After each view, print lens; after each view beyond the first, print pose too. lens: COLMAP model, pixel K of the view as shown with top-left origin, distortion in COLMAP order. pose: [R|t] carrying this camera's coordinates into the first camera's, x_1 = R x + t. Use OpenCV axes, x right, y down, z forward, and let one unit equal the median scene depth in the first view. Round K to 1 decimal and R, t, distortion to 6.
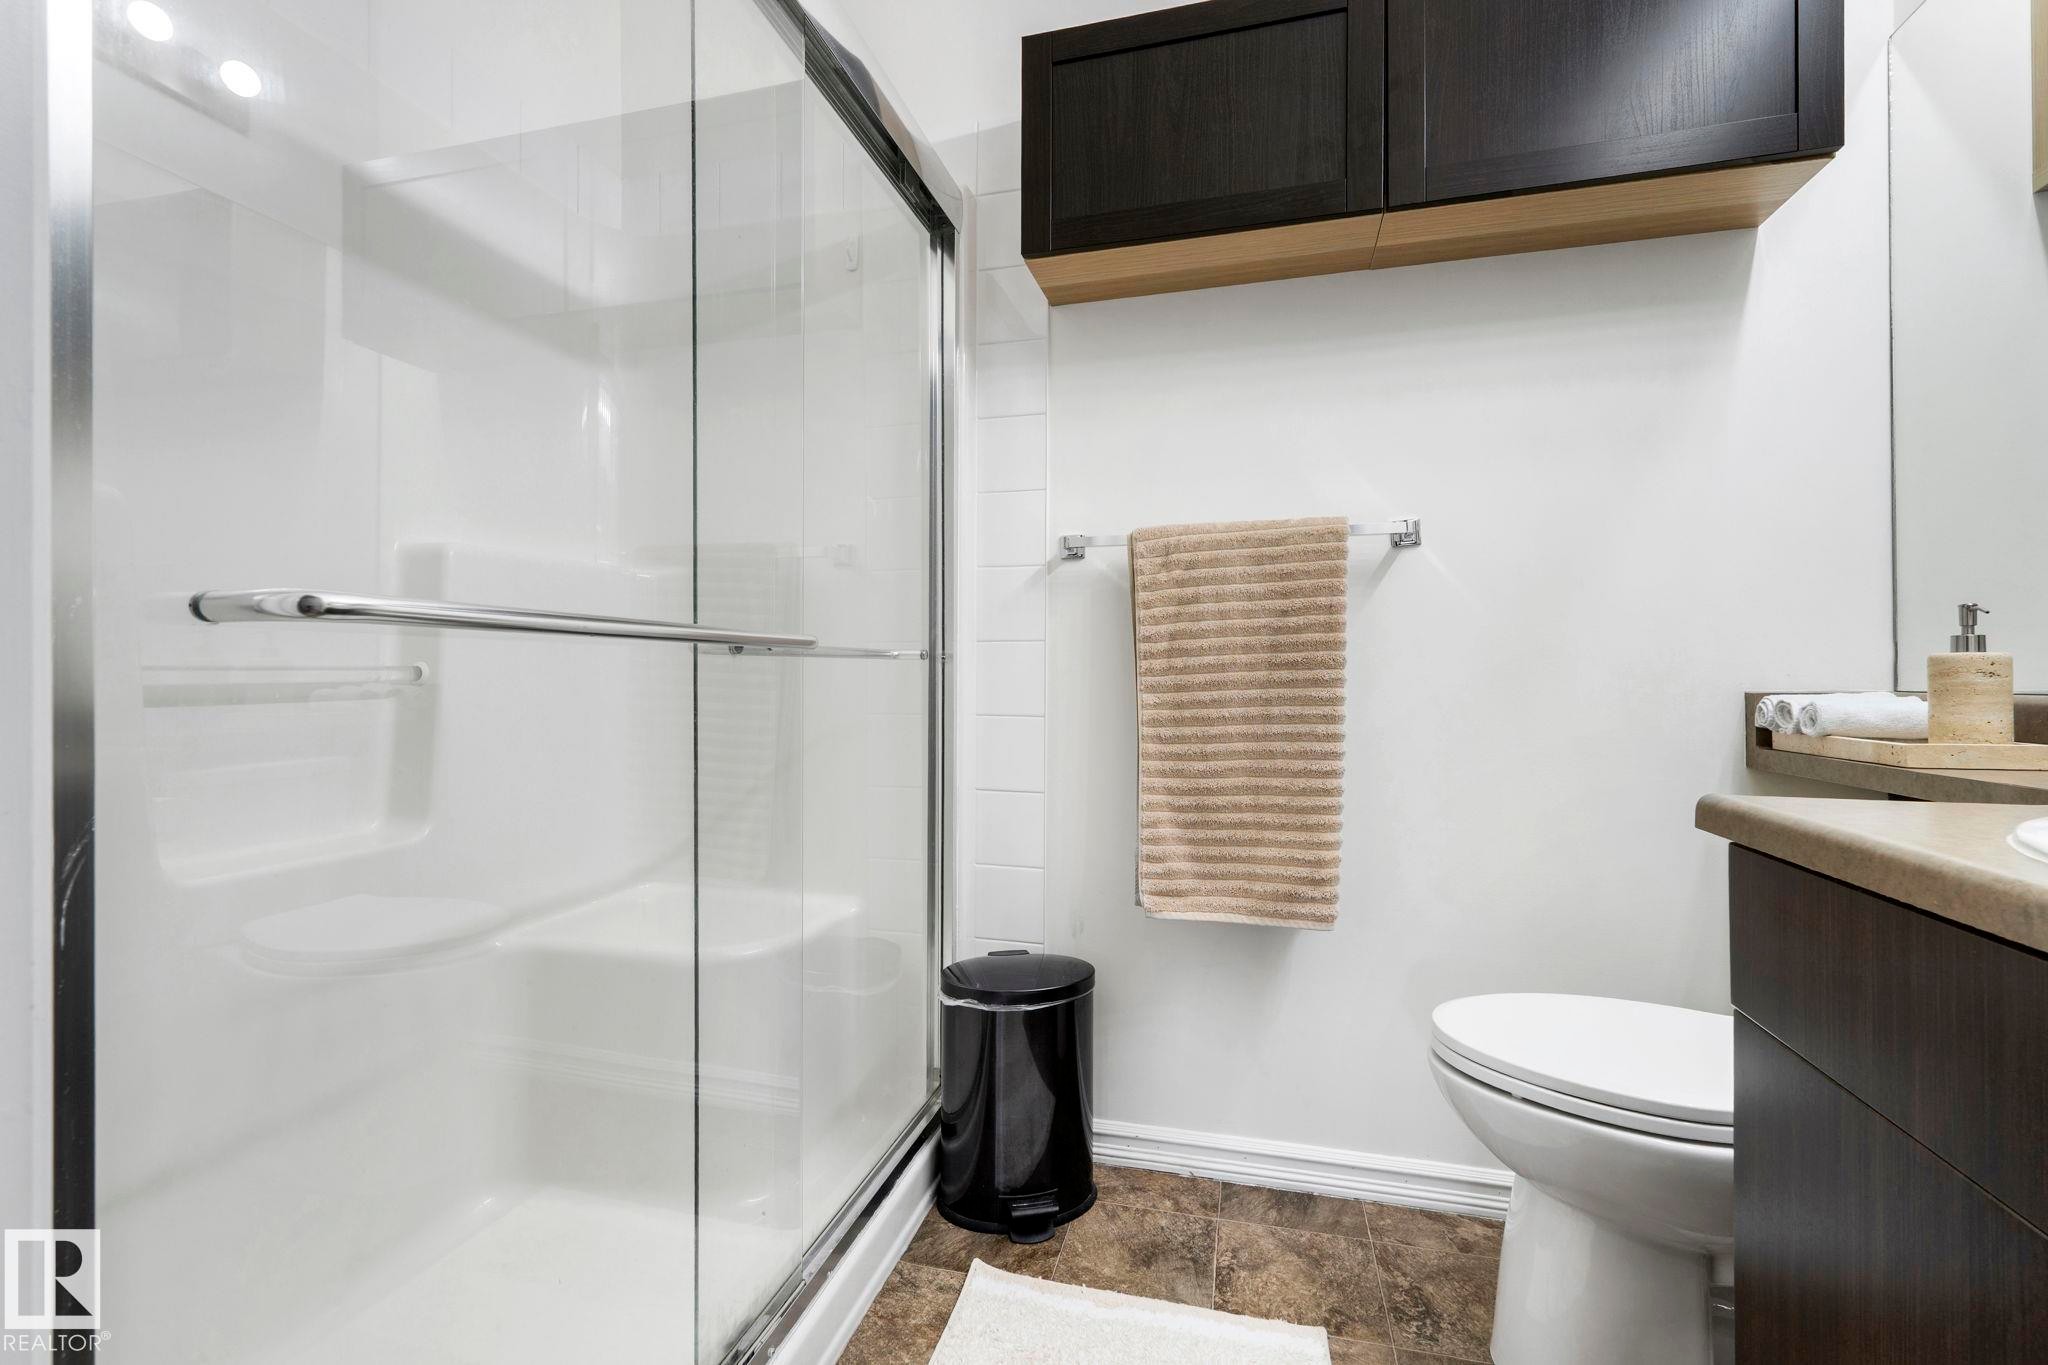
lens RADIAL K [[866.4, 0, 1036.5], [0, 866.4, 685.7], [0, 0, 1]] dist [0.003327, 0.000439]
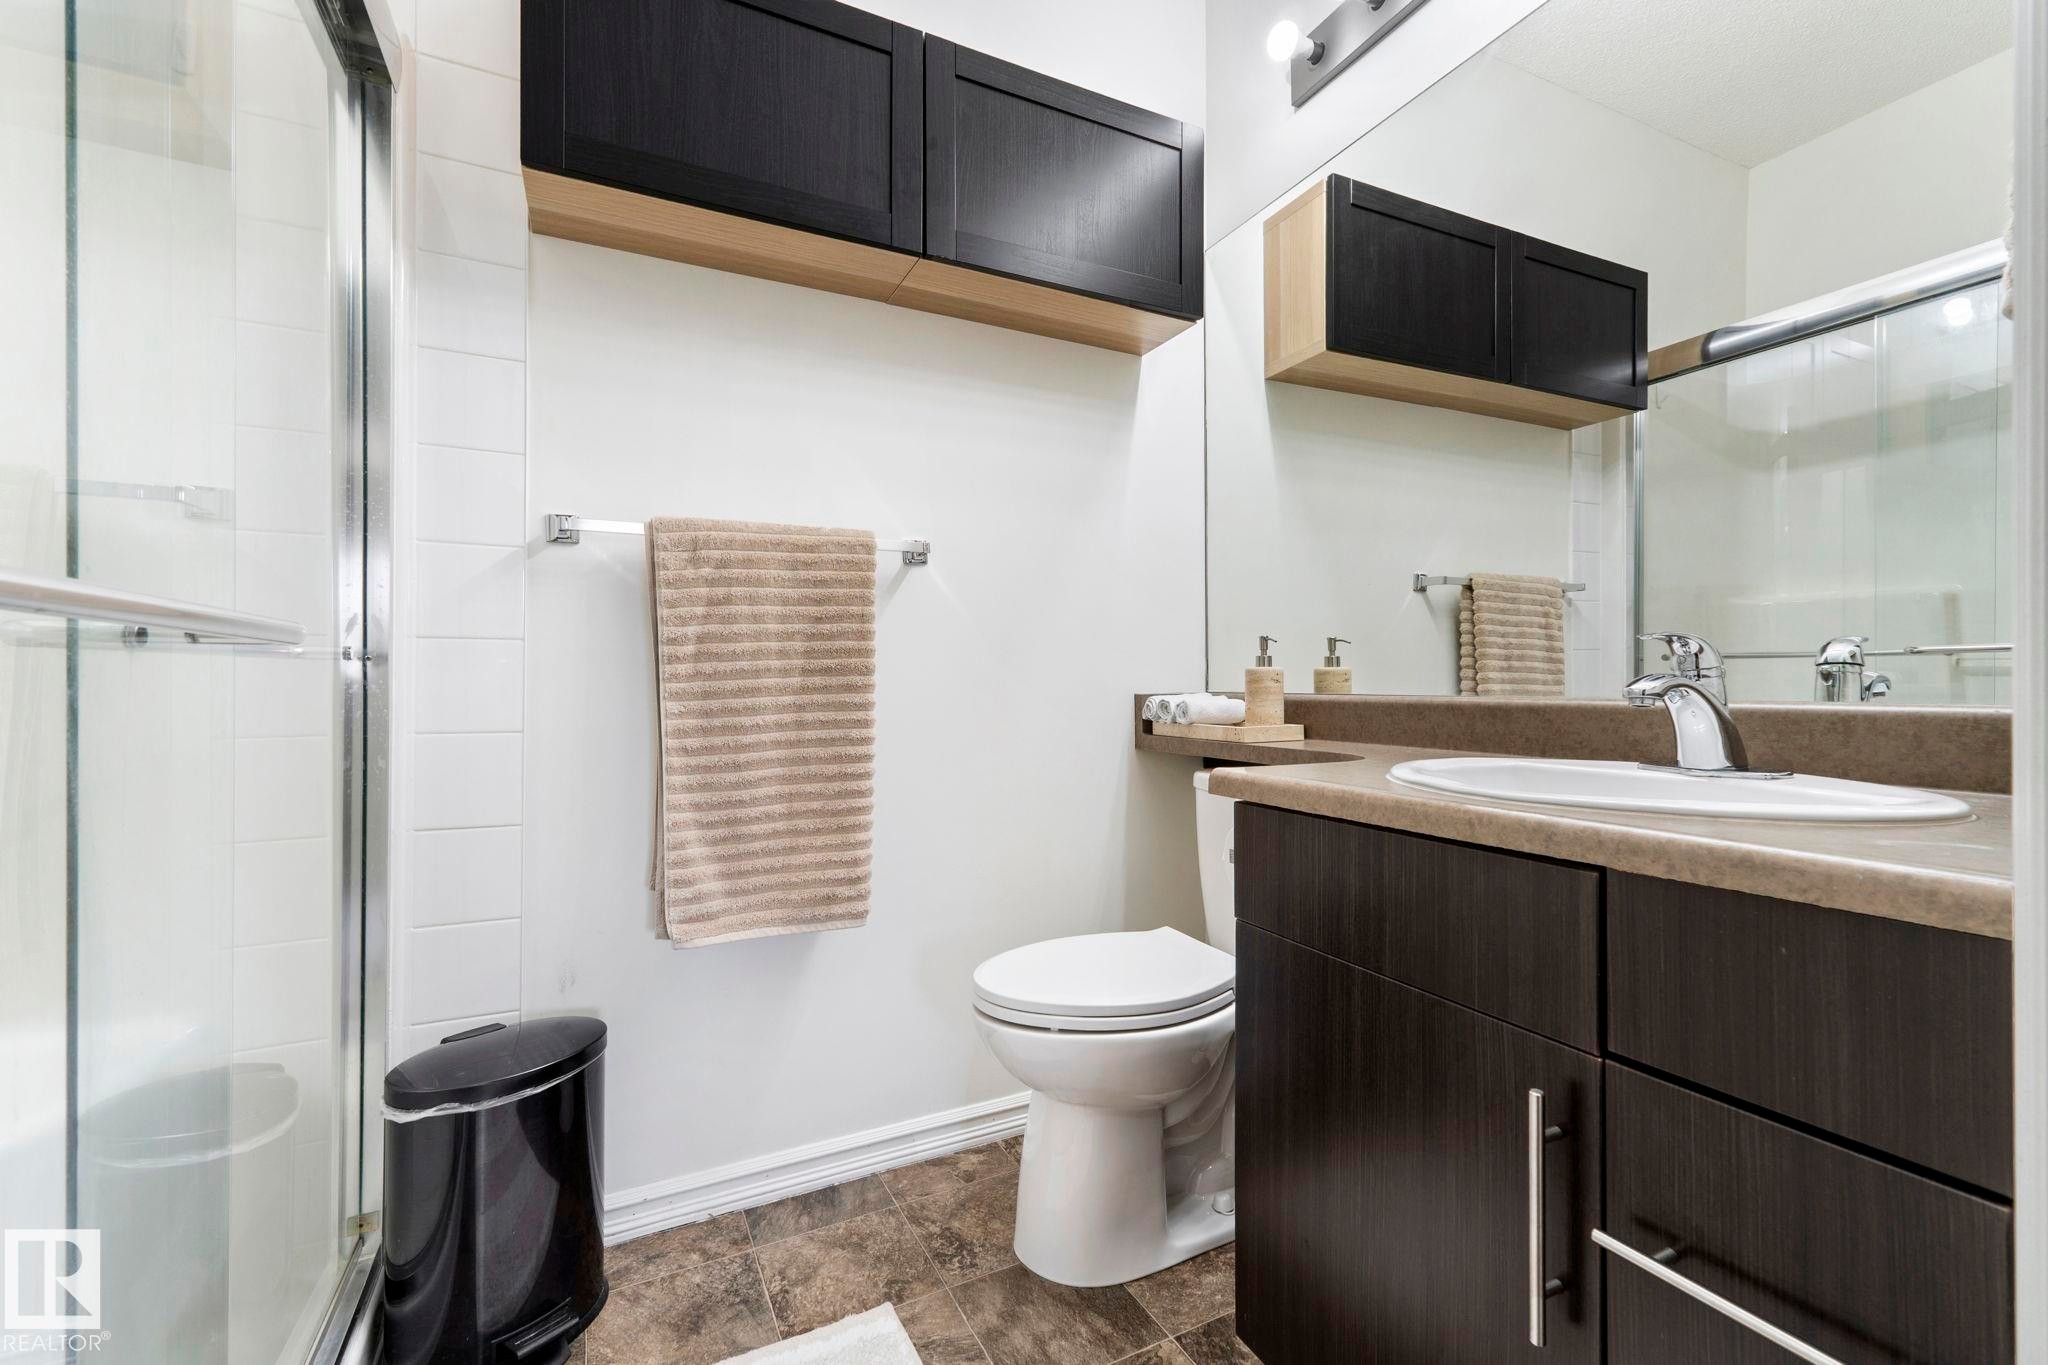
lens RADIAL K [[851.3, 0, 1024.9], [0, 851.3, 691.9], [0, 0, 1]] dist [0.006720, 0.000441]
pose [[0.754886, -0.007816, 0.655809, -0.182831], [0.007290, 0.999967, 0.003527, -0.001467], [-0.655815, 0.002119, 0.754918, 0.092339]]
